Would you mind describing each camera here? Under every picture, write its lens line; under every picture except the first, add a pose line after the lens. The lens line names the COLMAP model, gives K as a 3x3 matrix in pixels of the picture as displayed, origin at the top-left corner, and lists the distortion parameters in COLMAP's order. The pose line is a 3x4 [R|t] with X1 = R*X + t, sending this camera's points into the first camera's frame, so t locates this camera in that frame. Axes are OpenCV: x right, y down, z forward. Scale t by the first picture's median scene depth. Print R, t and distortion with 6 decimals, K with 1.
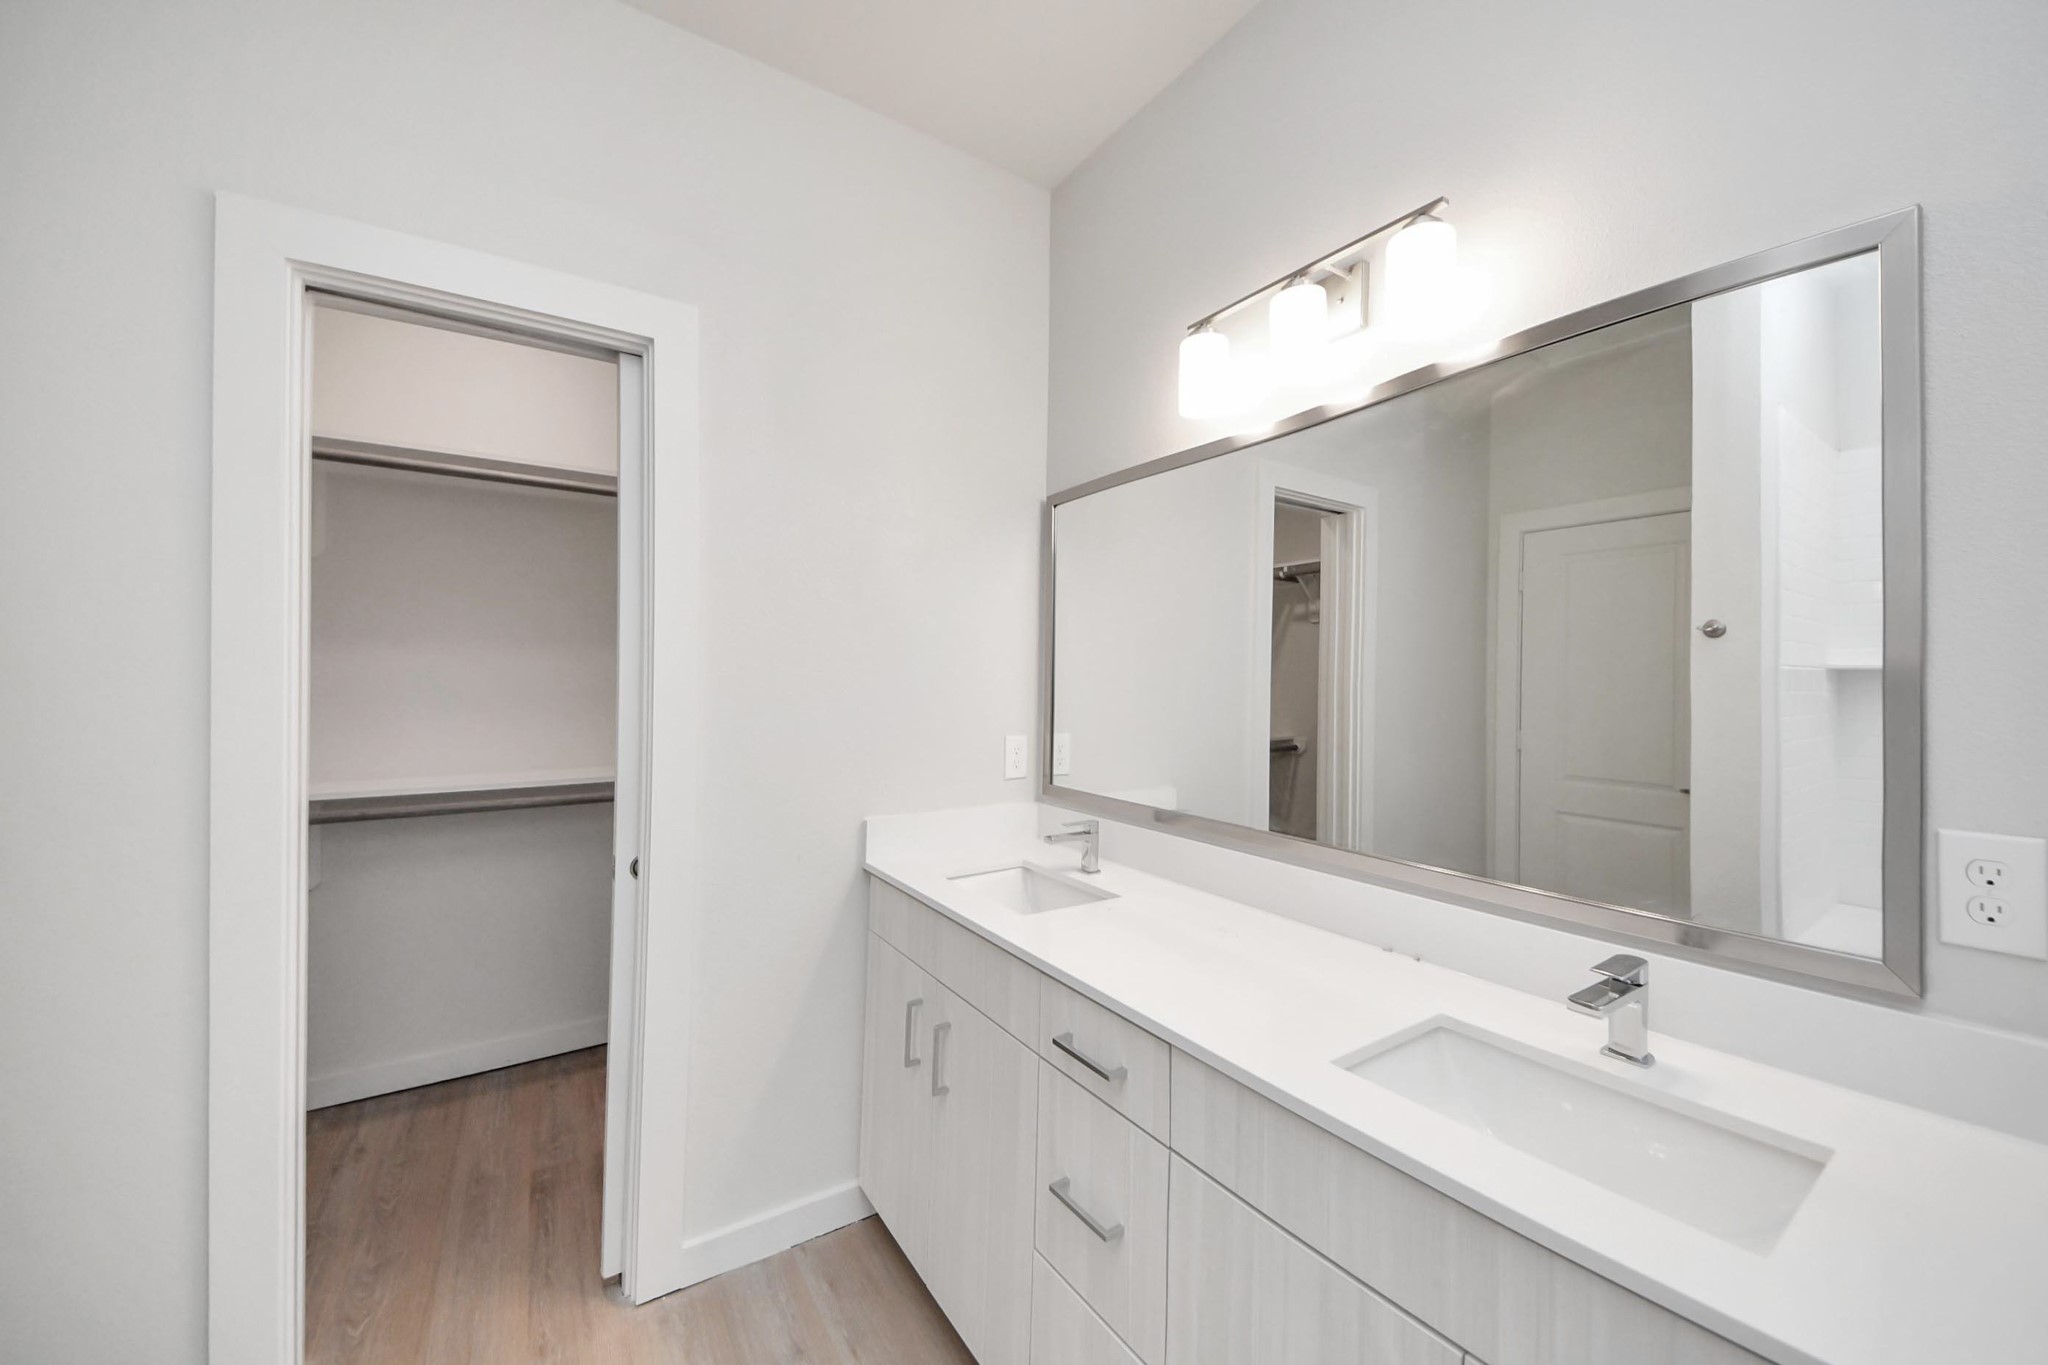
lens RADIAL K [[739.9, 0, 1008.2], [0, 739.9, 689.0], [0, 0, 1]] dist [-0.000831, -0.000134]
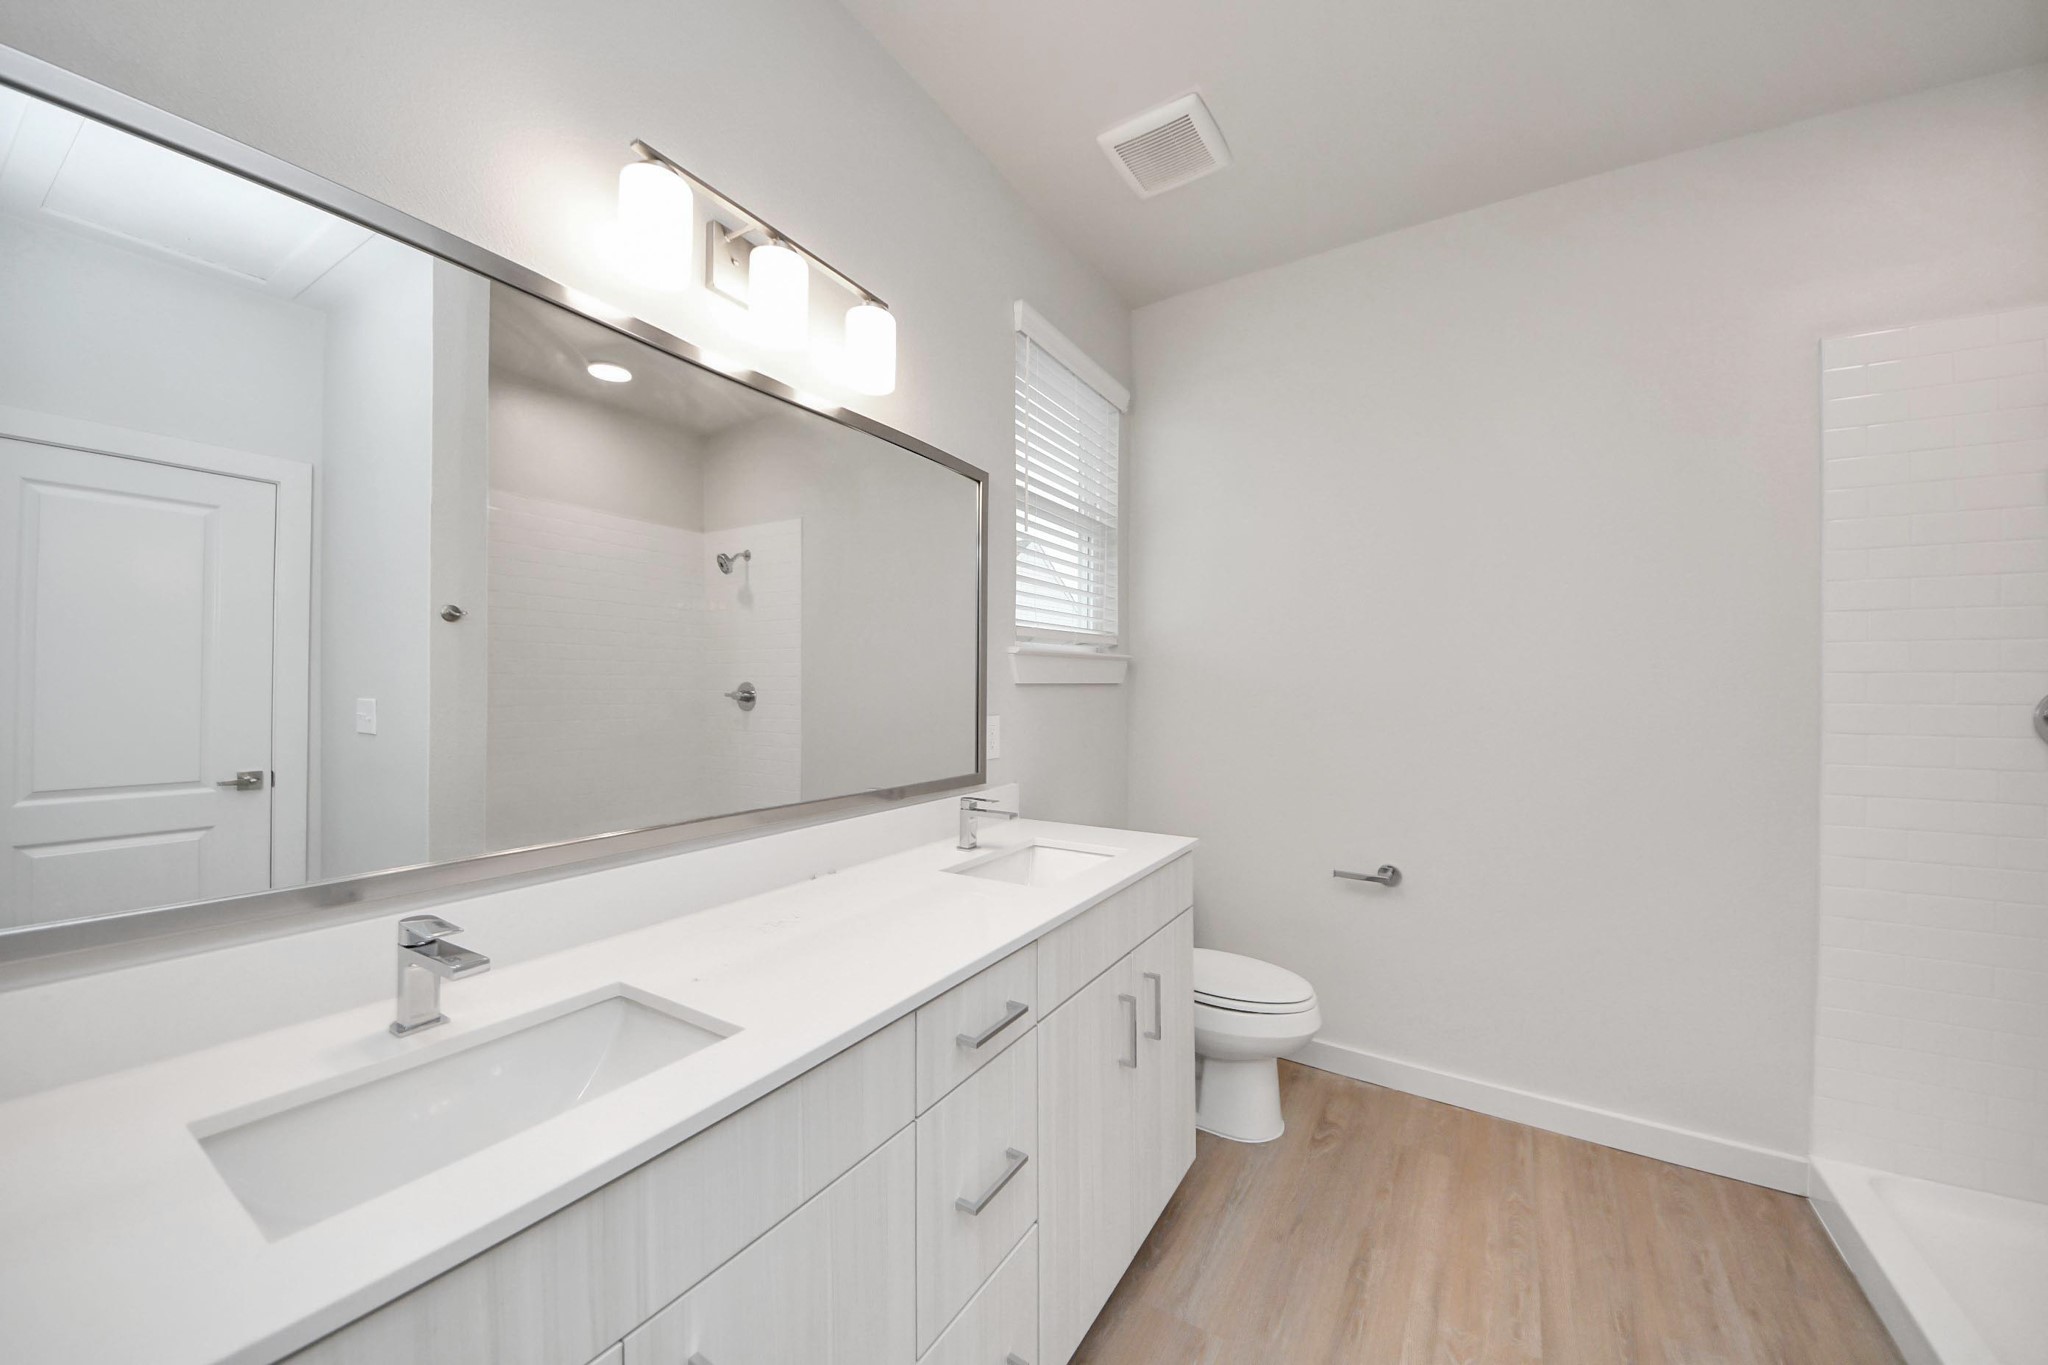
lens RADIAL K [[739.9, 0, 1008.2], [0, 739.9, 689.0], [0, 0, 1]] dist [-0.000831, -0.000134]
pose [[-0.439641, -0.014206, 0.898061, -0.672700], [-0.011960, 0.999879, 0.009962, 0.034524], [-0.898094, -0.006362, -0.439757, 1.225973]]
